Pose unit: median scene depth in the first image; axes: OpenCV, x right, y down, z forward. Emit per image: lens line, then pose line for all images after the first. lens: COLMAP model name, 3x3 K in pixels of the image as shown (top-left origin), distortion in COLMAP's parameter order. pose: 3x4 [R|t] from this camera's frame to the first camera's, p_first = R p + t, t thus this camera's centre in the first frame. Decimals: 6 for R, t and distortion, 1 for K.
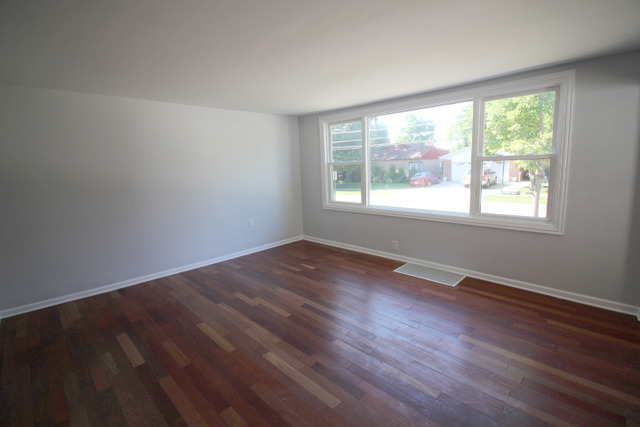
lens RADIAL K [[299.2, 0, 321.3], [0, 299.2, 208.3], [0, 0, 1]] dist [0.001528, -0.011279]
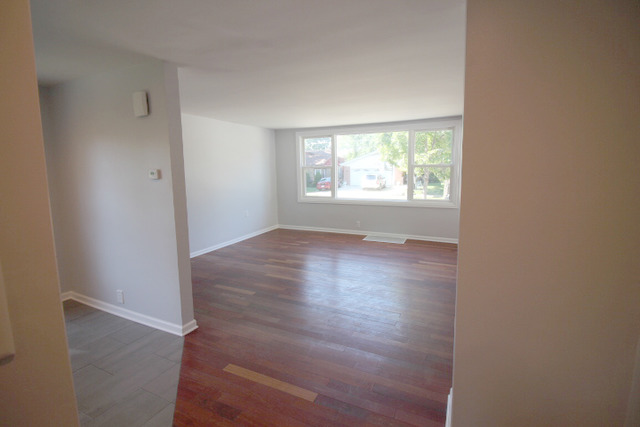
lens RADIAL K [[299.2, 0, 321.3], [0, 299.2, 208.3], [0, 0, 1]] dist [0.001528, -0.011279]
pose [[0.941107, -0.027012, 0.337029, -0.391207], [0.032947, 0.999386, -0.011902, 0.054358], [-0.336500, 0.022305, 0.941419, -0.293834]]
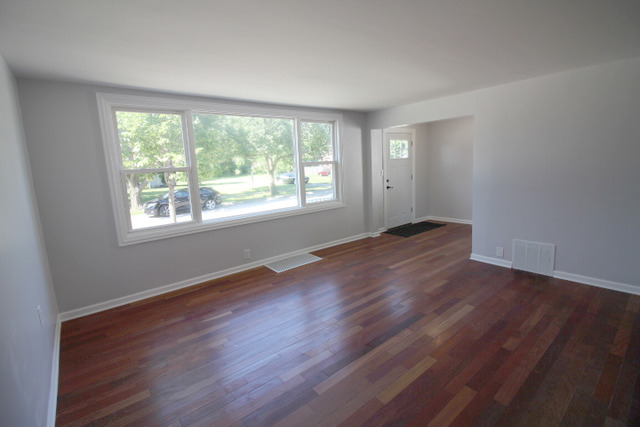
lens RADIAL K [[299.2, 0, 321.3], [0, 299.2, 208.3], [0, 0, 1]] dist [0.001528, -0.011279]
pose [[0.094886, -0.120946, 0.988114, -0.623949], [0.184941, 0.977454, 0.101881, -0.069329], [-0.978158, 0.173076, 0.115115, 0.605445]]
